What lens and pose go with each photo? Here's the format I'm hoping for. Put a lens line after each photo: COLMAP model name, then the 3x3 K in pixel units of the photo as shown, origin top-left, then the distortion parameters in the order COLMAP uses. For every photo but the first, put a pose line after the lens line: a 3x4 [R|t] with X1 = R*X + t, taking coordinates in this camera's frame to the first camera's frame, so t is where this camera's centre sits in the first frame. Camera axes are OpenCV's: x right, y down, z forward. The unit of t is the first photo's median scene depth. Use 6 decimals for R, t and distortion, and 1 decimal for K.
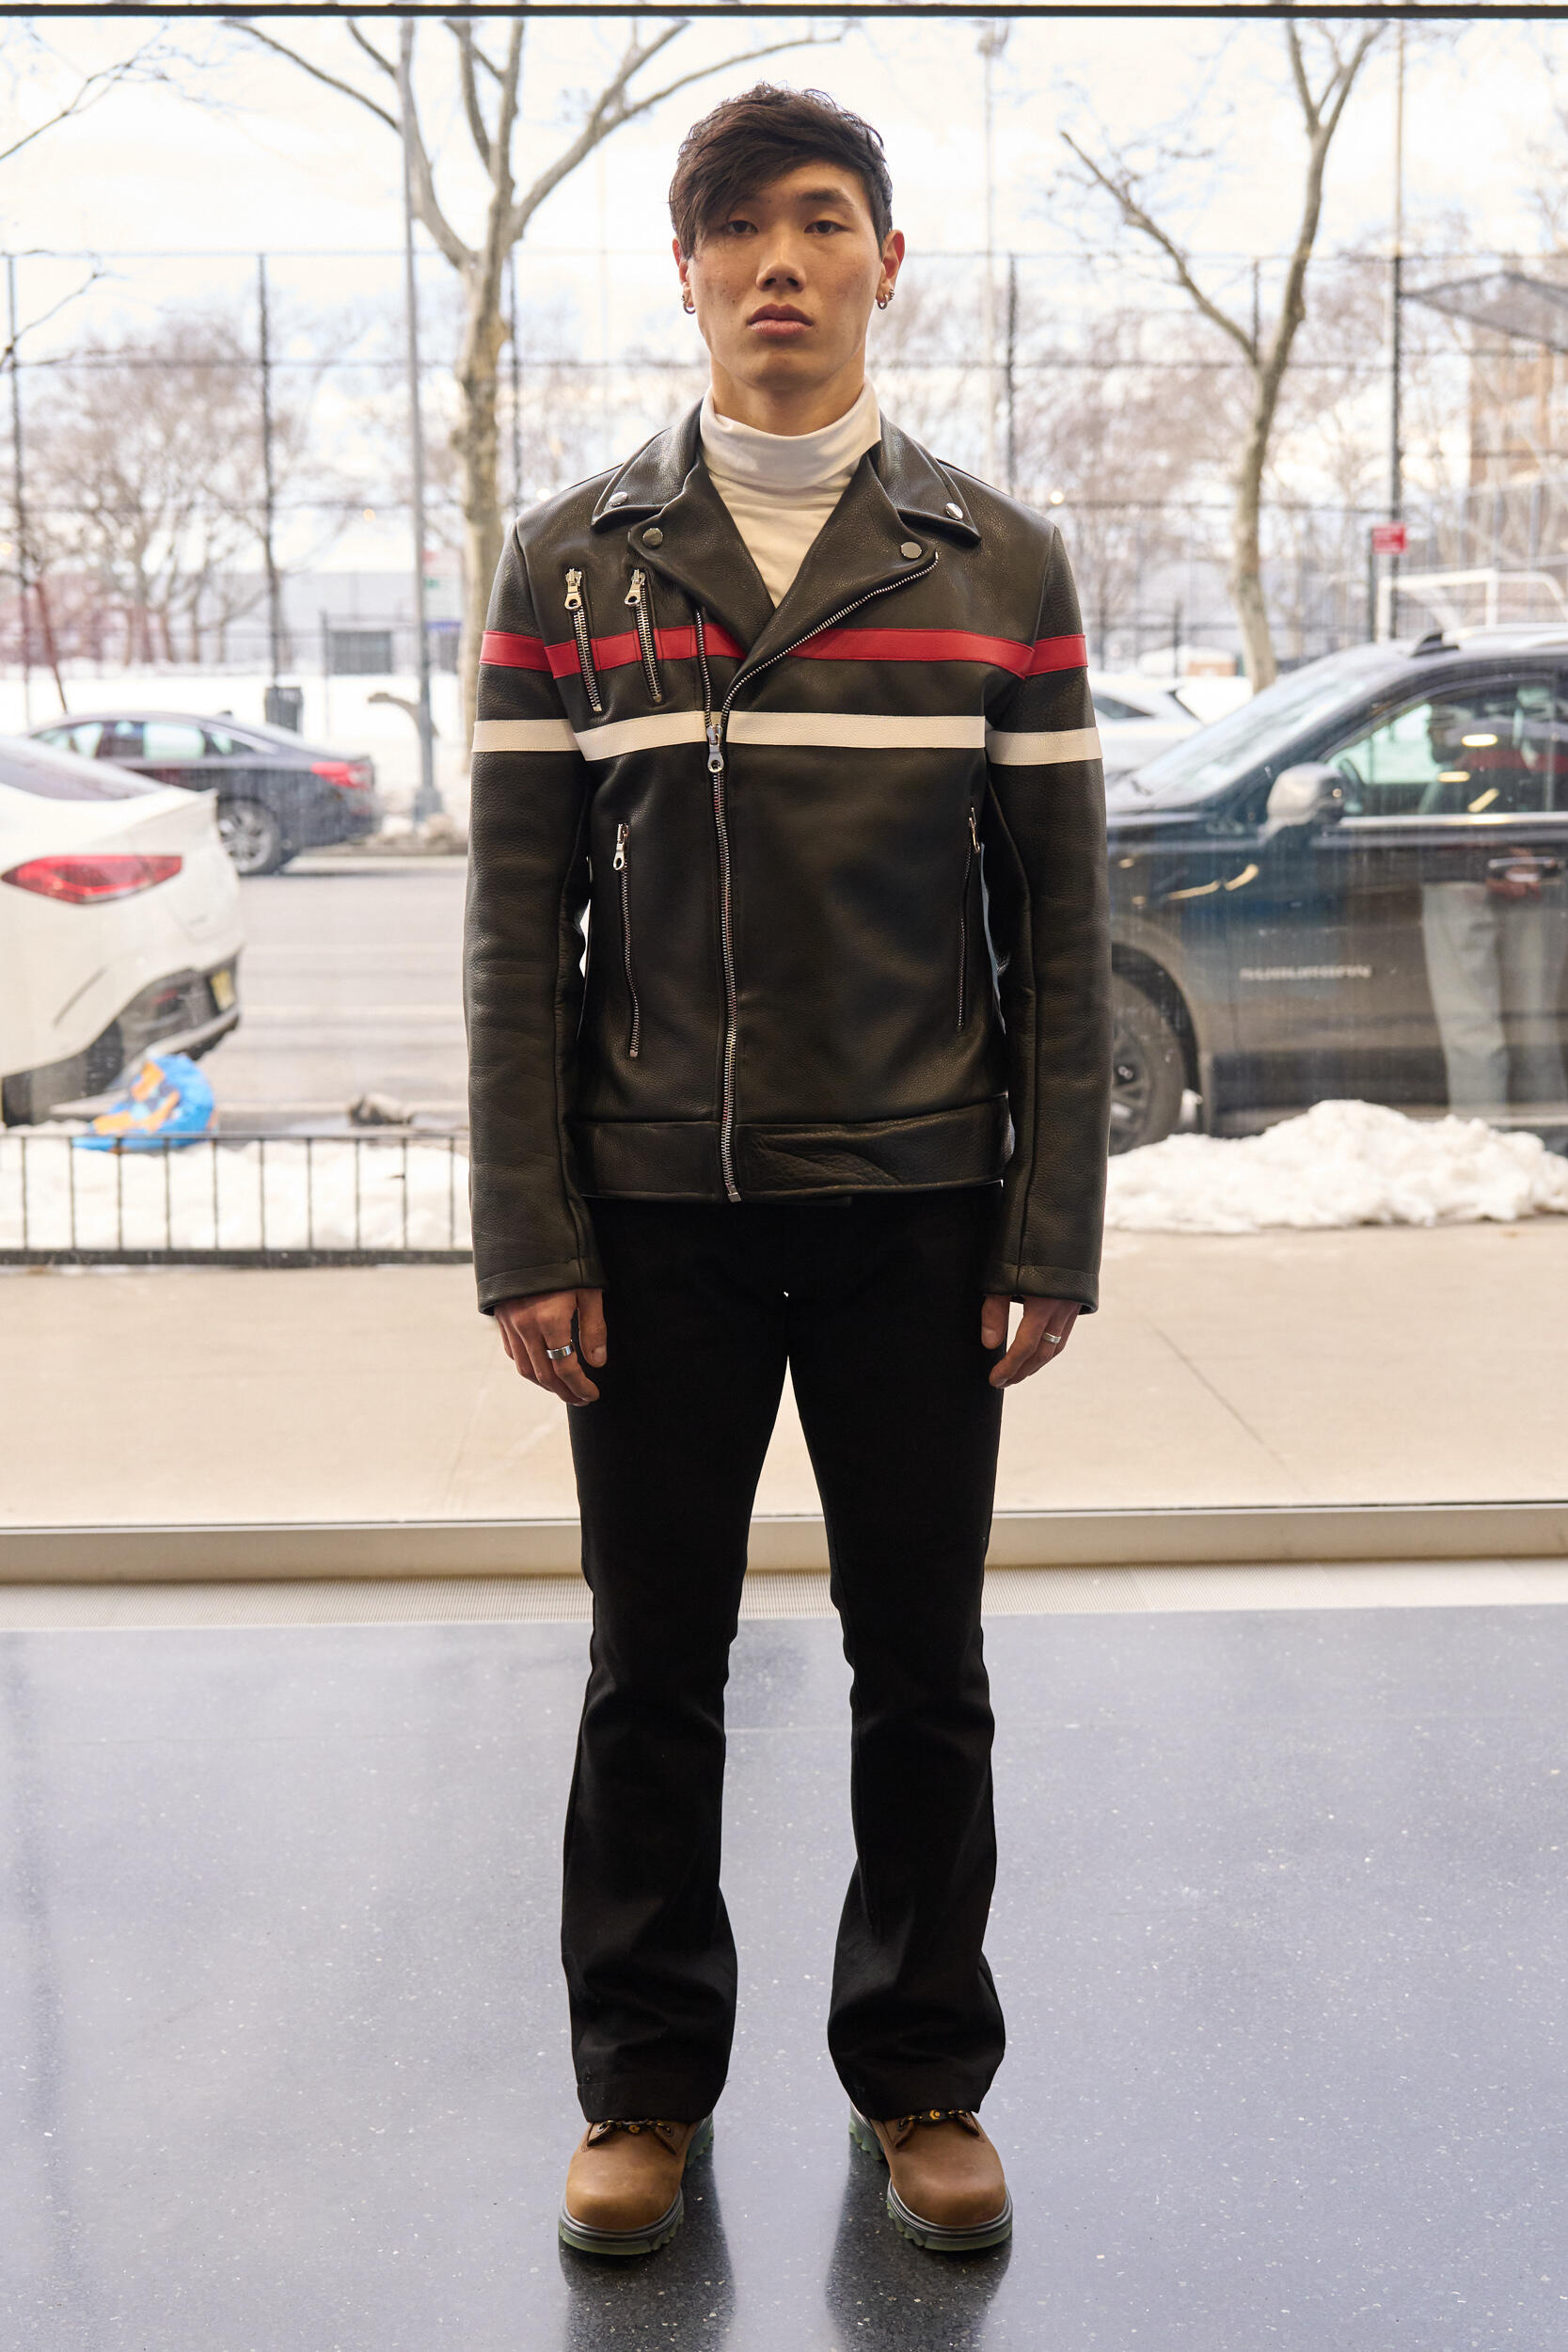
lens RADIAL K [[2639.8, 0, 784.0], [0, 2639.8, 1176.0], [0, 0, 1]] dist [-0.021933, 0.055728]
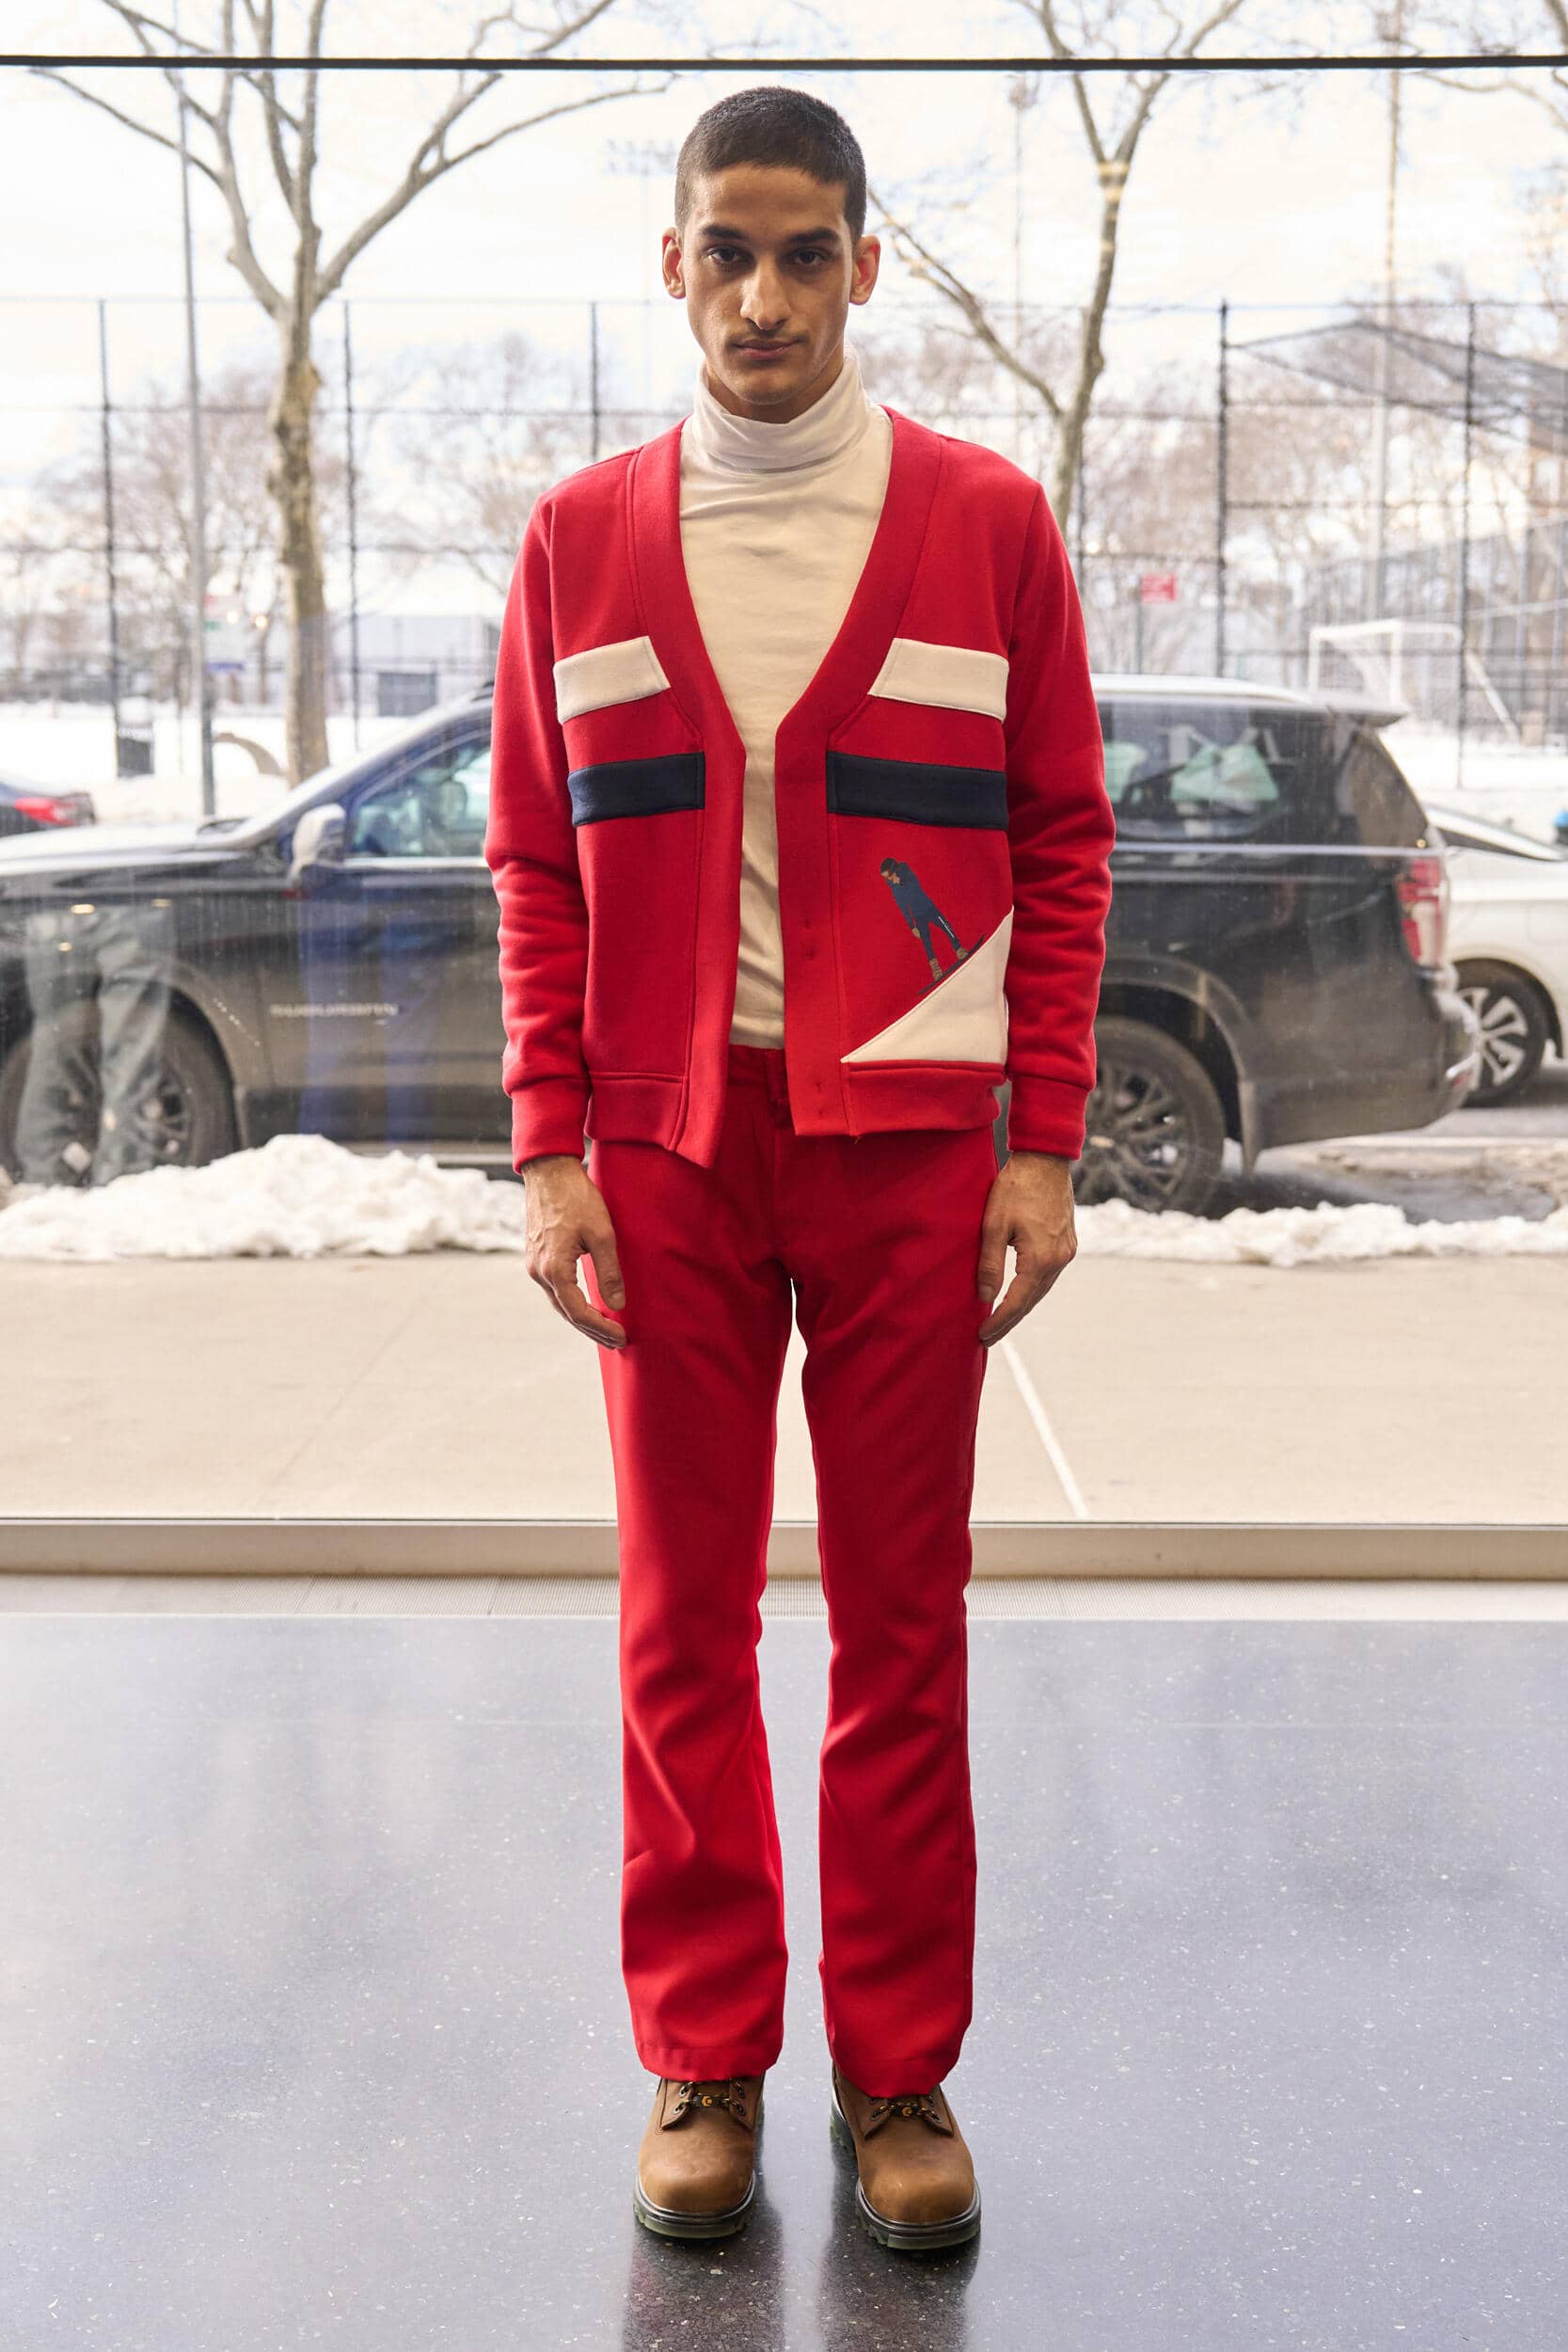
lens RADIAL K [[2573.1, 0, 797.0], [0, 2573.1, 1242.8], [0, 0, 1]] dist [0.012655, 0.001670]
pose [[0.999177, 0.016773, -0.036921, 0.122788], [-0.016314, 0.999786, 0.012687, -0.000740], [0.037126, -0.012074, 0.999238, 0.002819]]
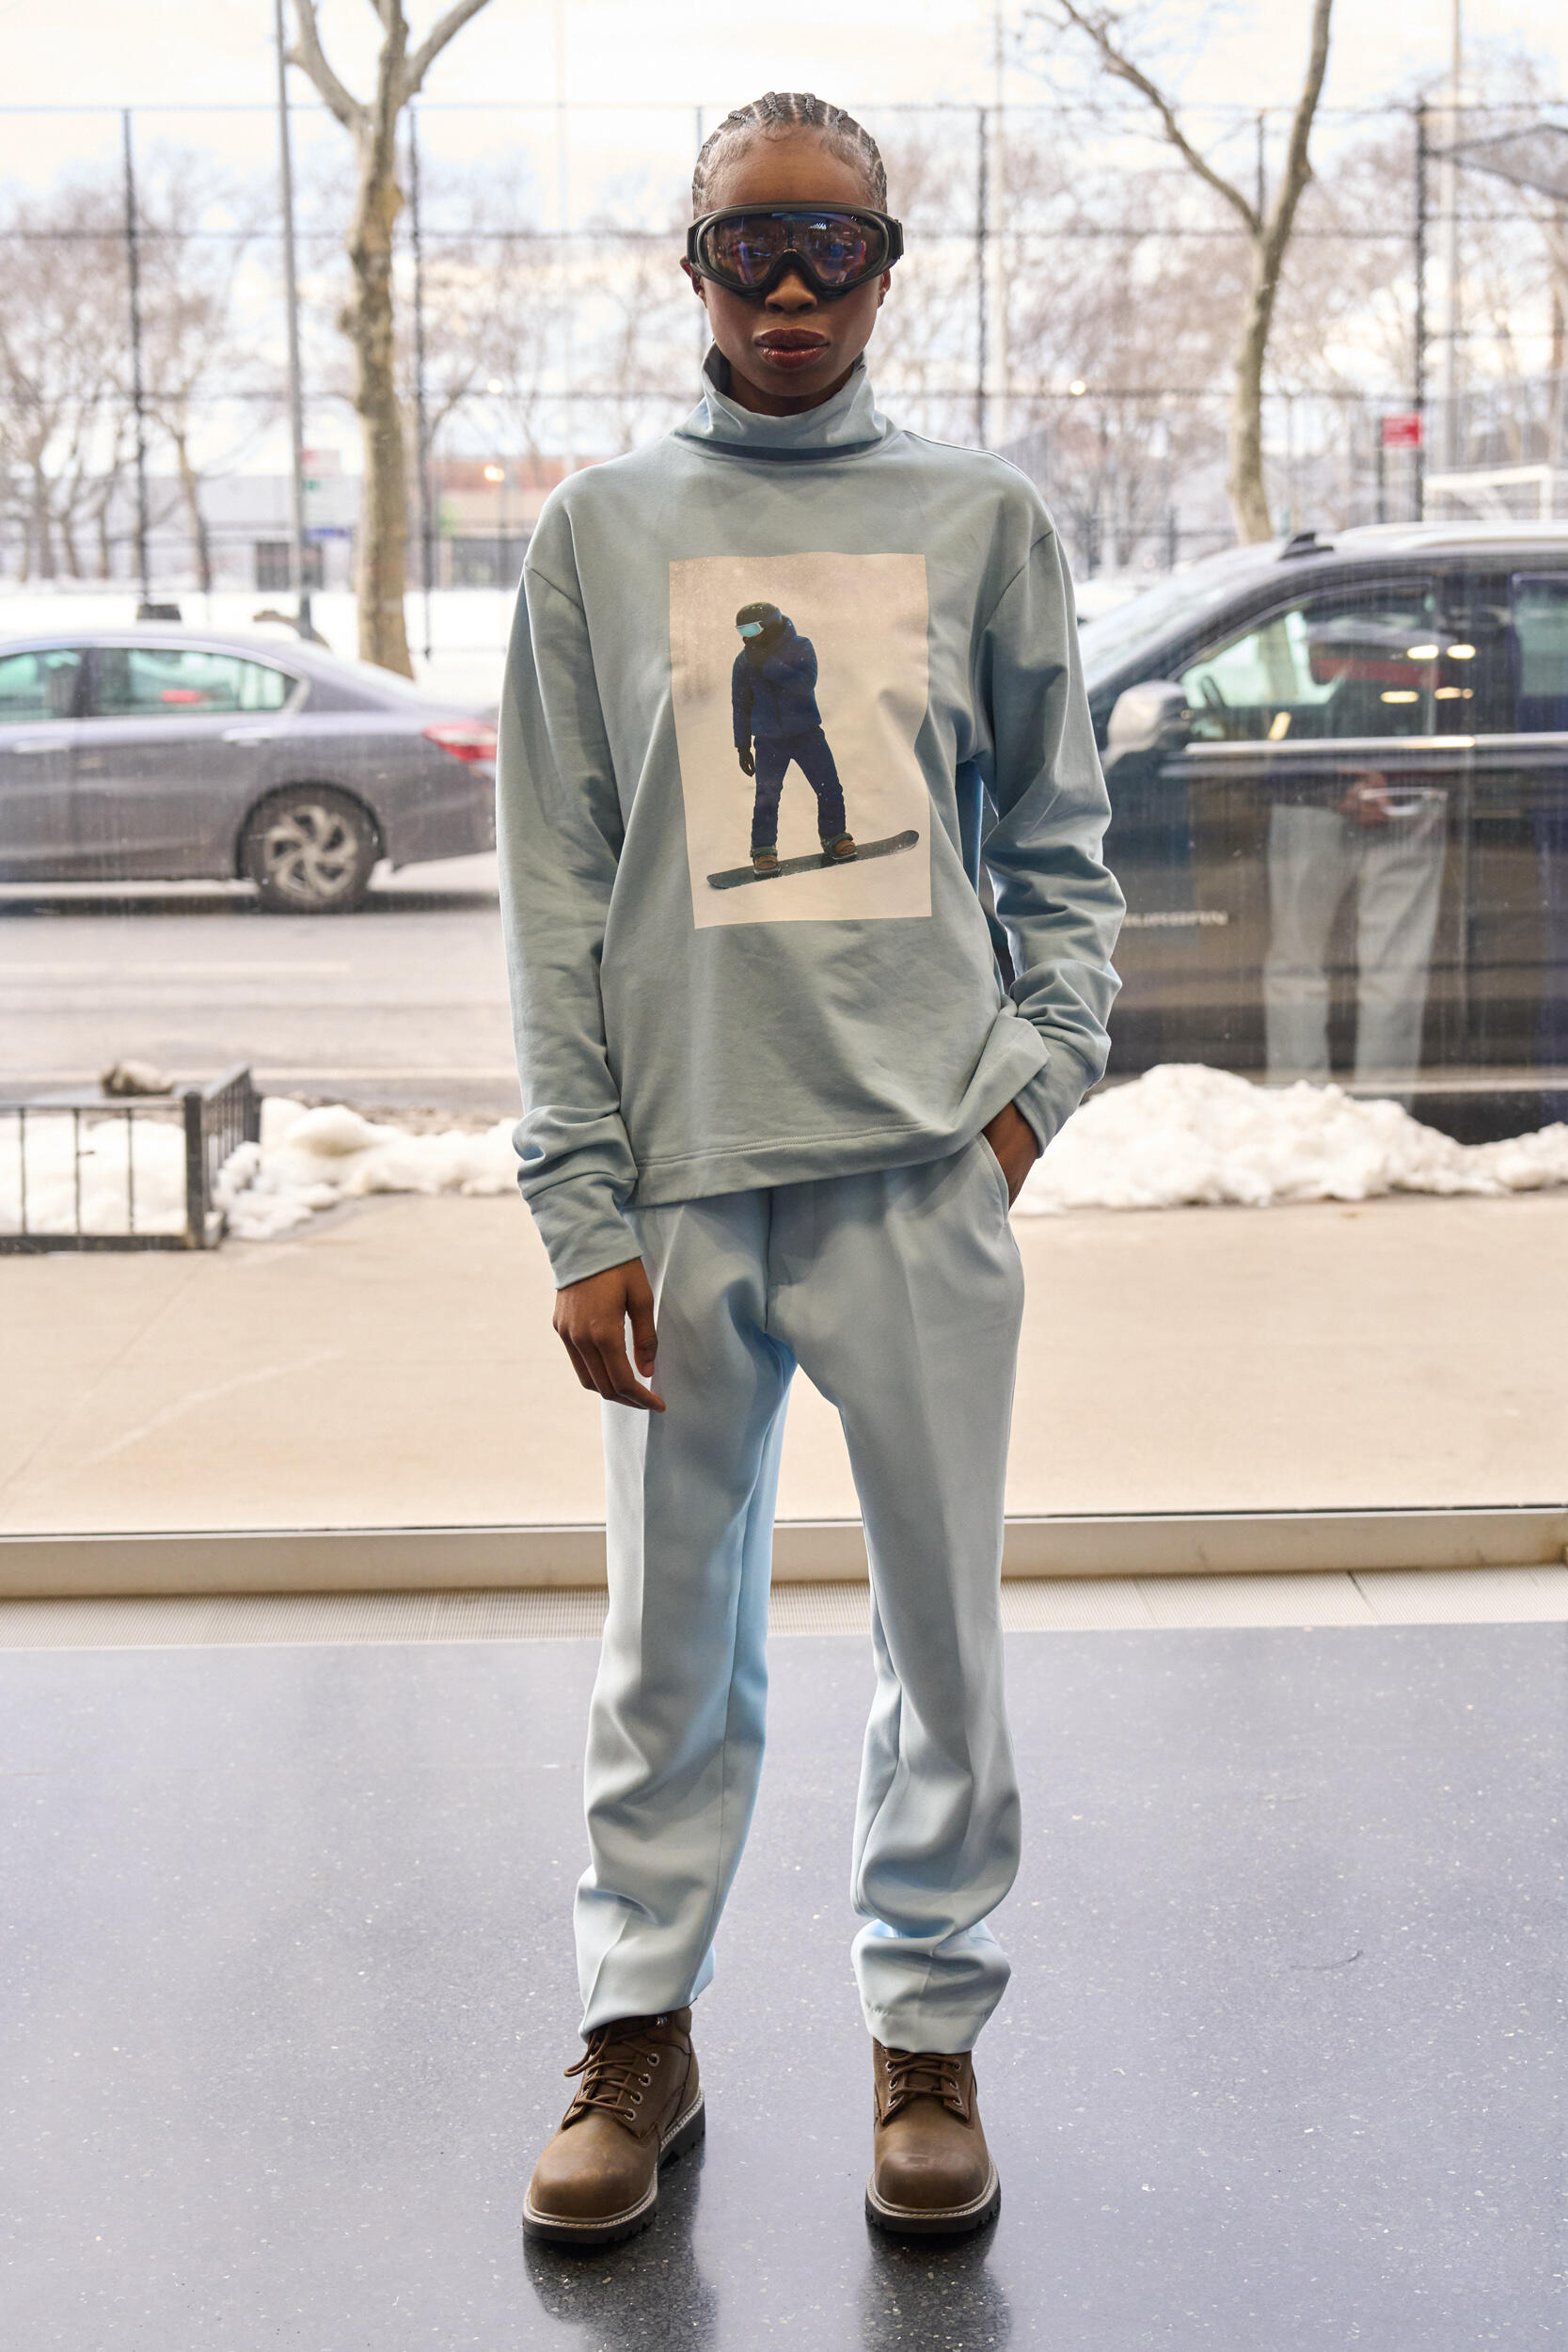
lens RADIAL K [[2985.9, 0, 784.0], [0, 2985.9, 1176.0], [0, 0, 1]] dist [0.014414, -0.005803]
pose [[0.999996, -0.002687, -0.001037, 0.022350], [0.002693, 0.999981, 0.005469, 0.000795], [0.001022, -0.005472, 0.999985, 0.000720]]
